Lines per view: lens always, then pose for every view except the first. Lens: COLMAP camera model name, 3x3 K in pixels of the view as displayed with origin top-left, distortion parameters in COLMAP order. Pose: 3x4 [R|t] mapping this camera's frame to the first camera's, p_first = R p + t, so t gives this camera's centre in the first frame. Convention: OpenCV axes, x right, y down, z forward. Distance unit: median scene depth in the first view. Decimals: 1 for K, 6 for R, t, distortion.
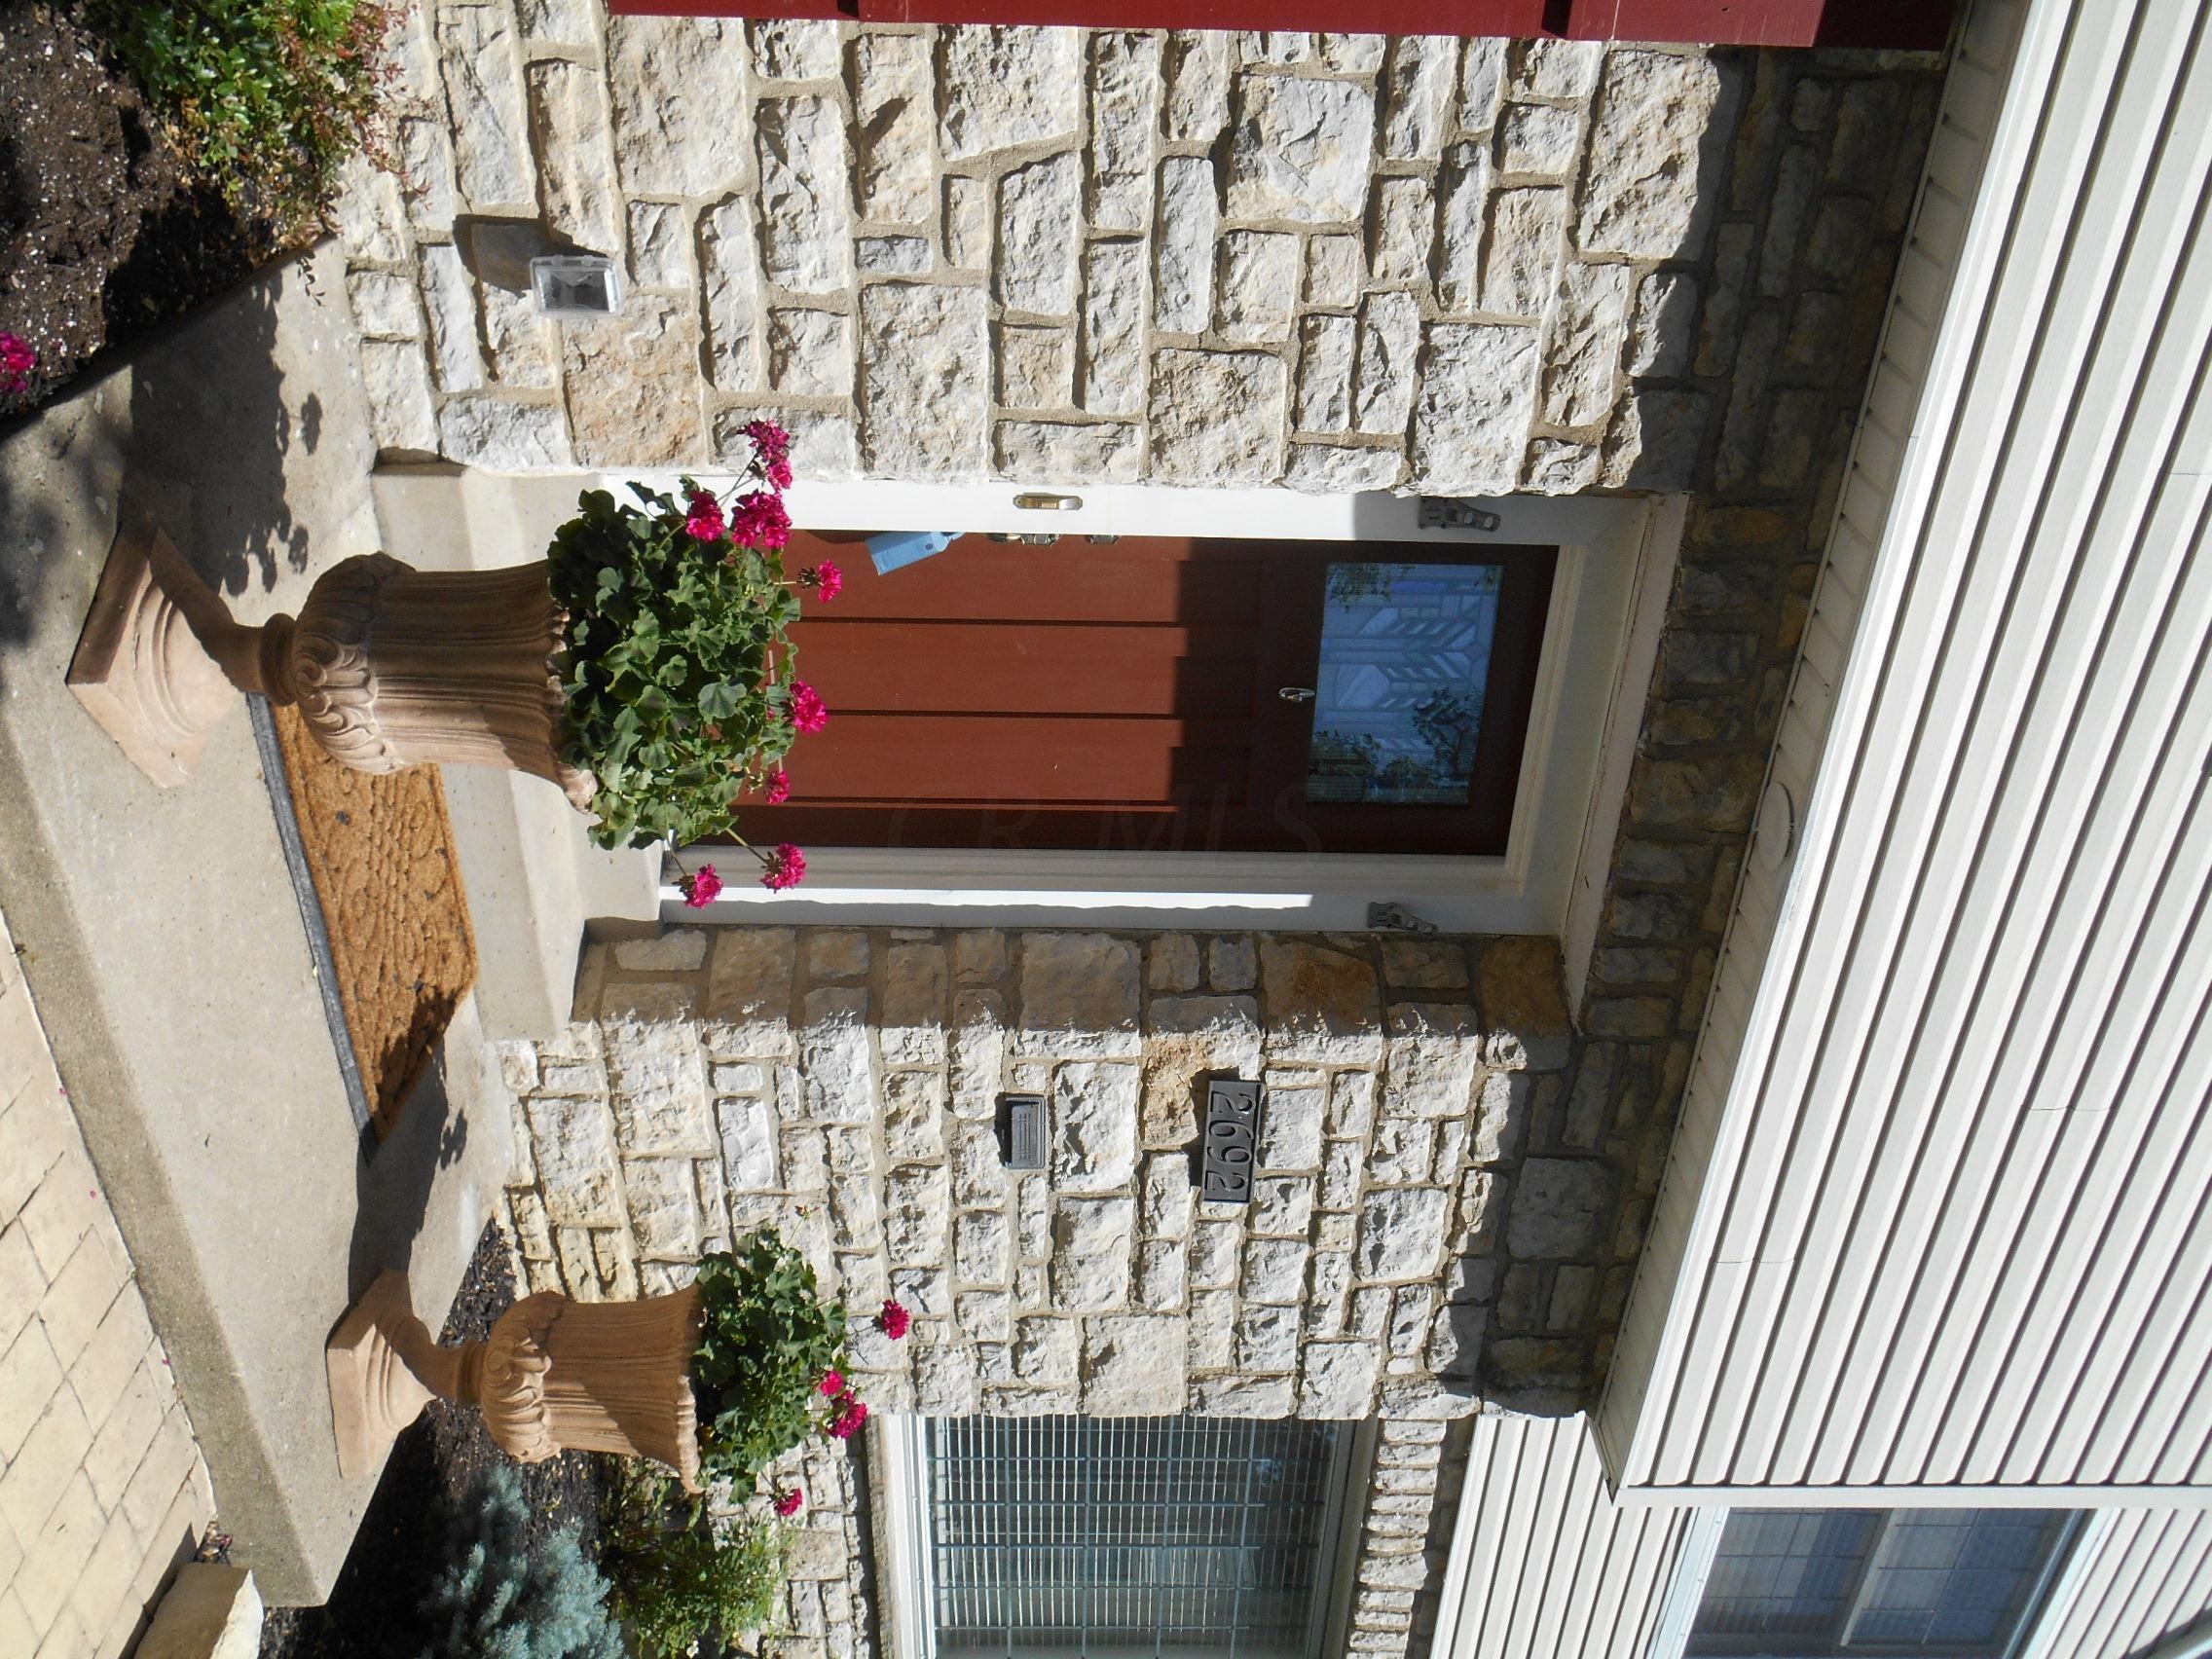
lens RADIAL K [[1765.6, 0, 1096.5], [0, 1765.6, 837.8], [0, 0, 1]] dist [0.001342, 0.004990]
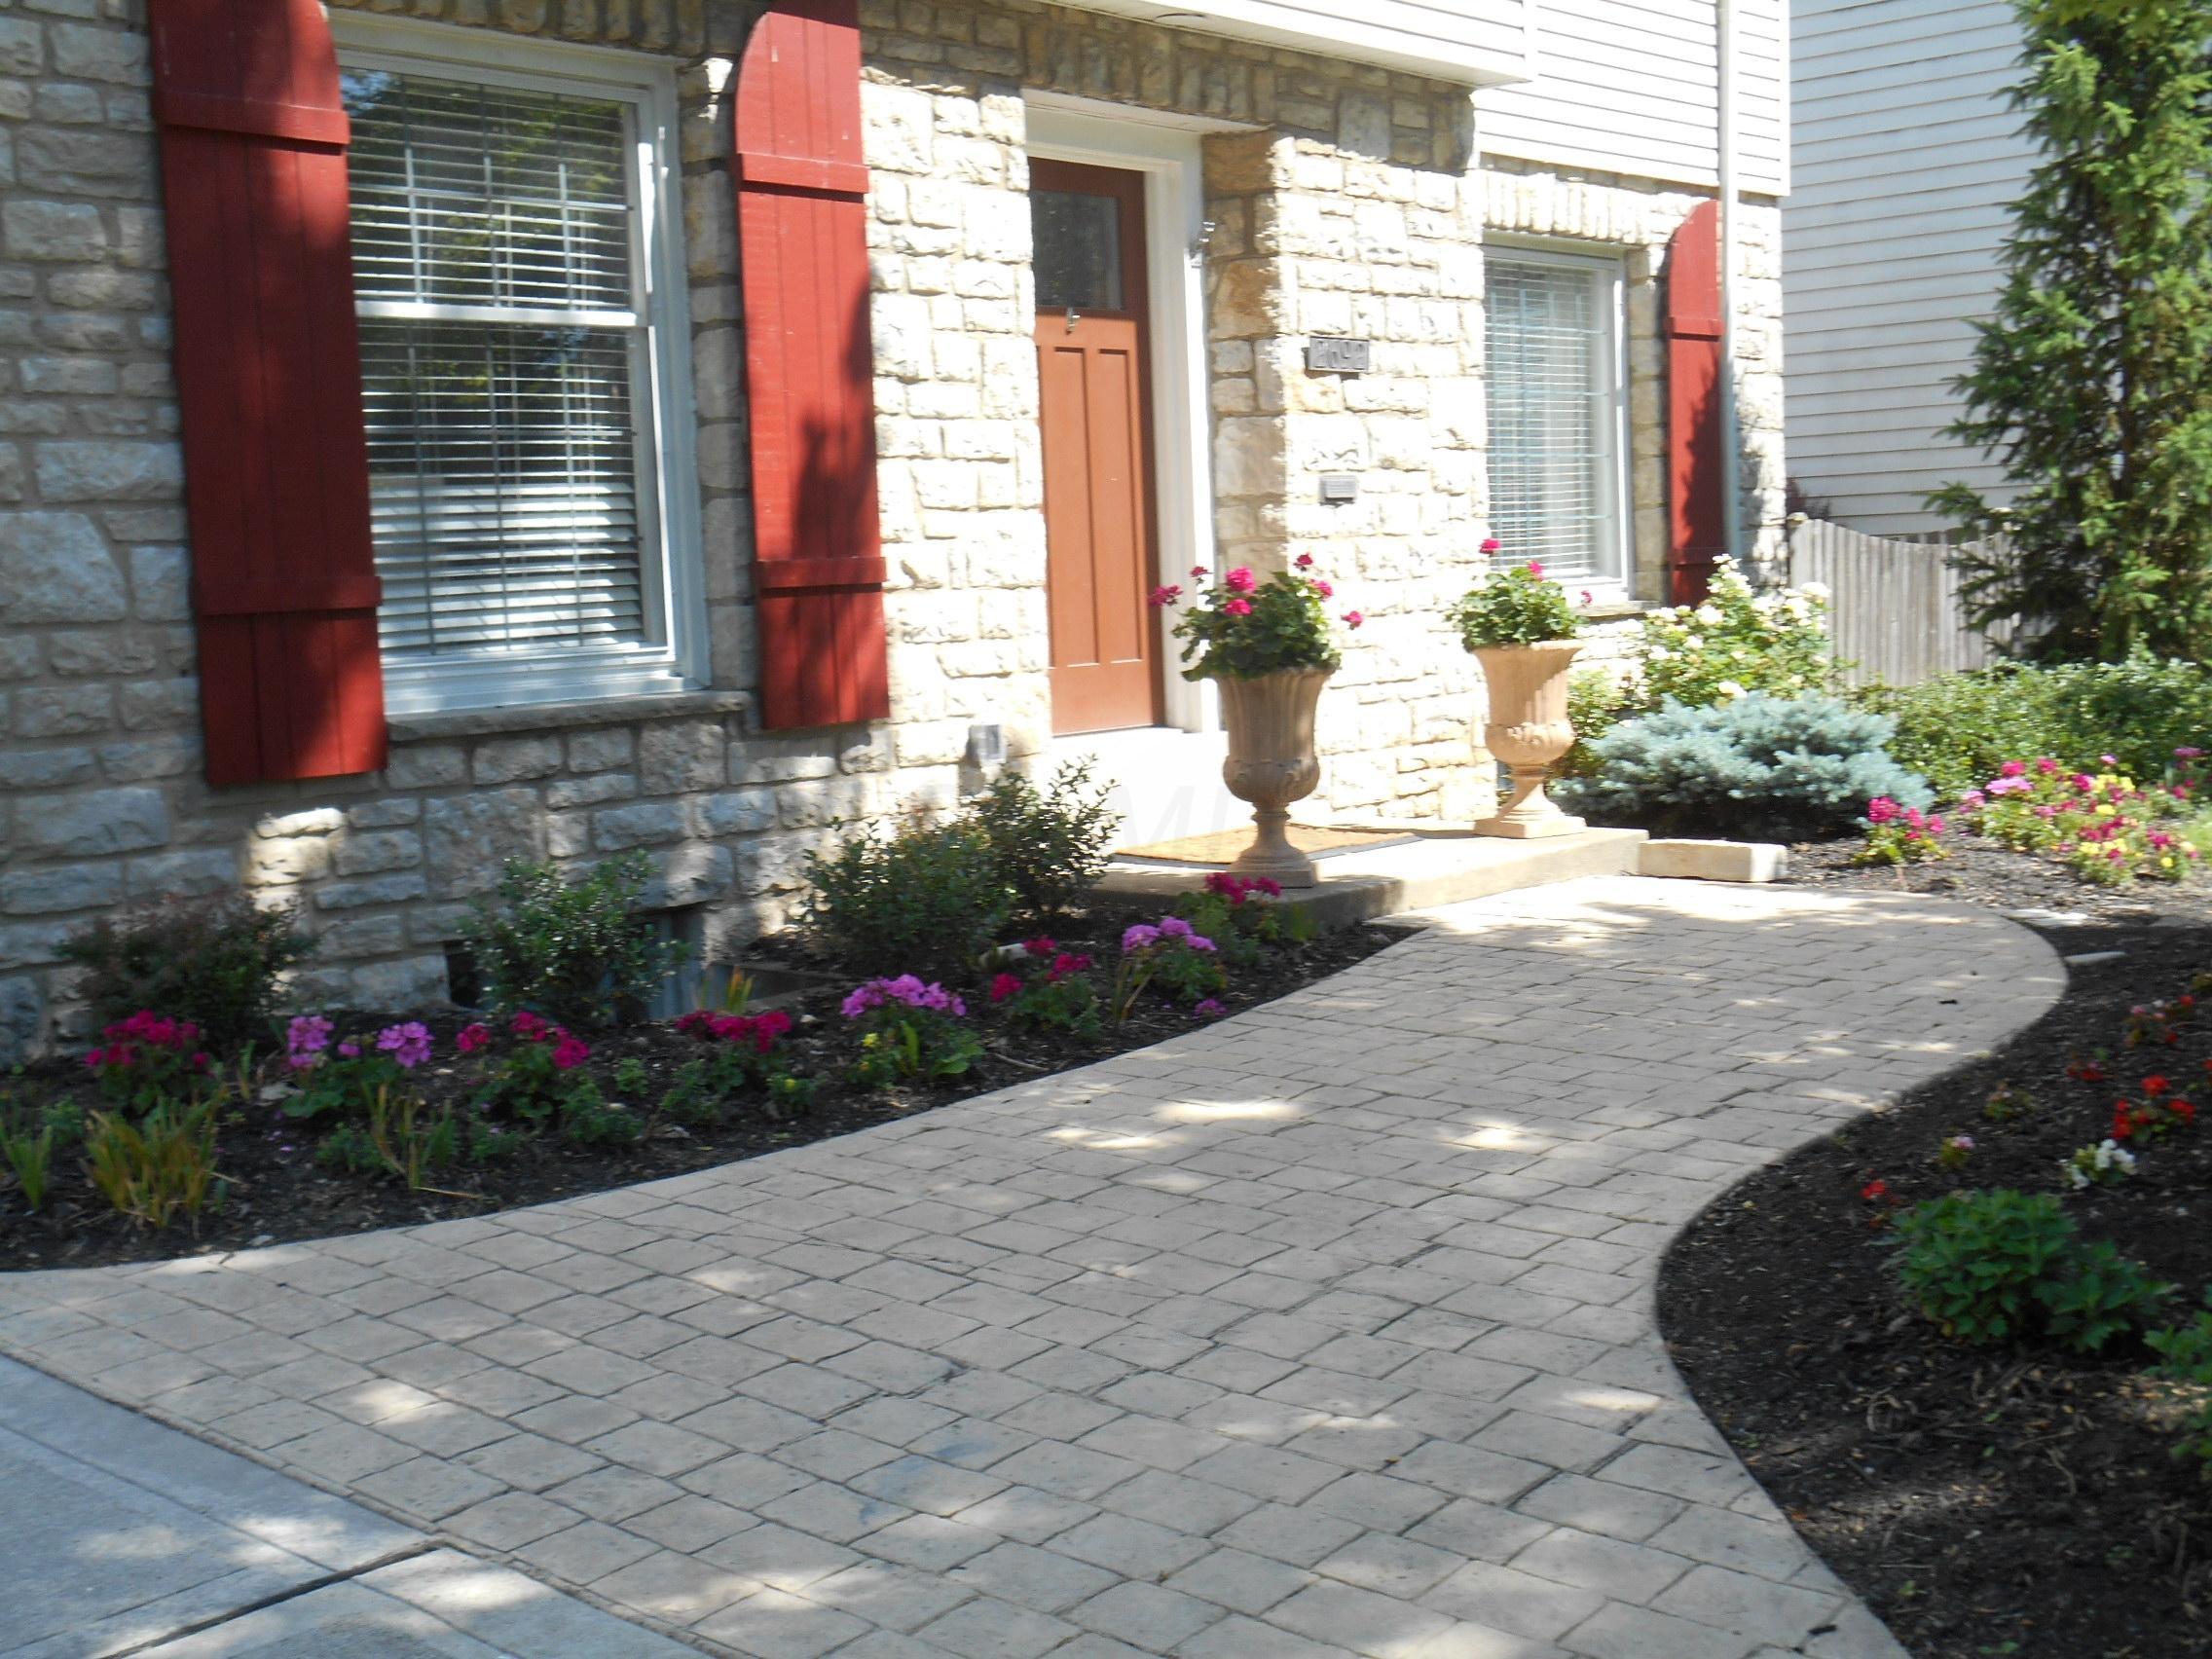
lens RADIAL K [[2467.6, 0, 1104.8], [0, 2467.6, 822.8], [0, 0, 1]] dist [0.019693, 0.000000]
pose [[-0.051852, -0.990473, -0.127572, -0.045522], [0.960904, -0.084274, 0.263745, -0.652356], [-0.271983, -0.108908, 0.956119, -1.090103]]
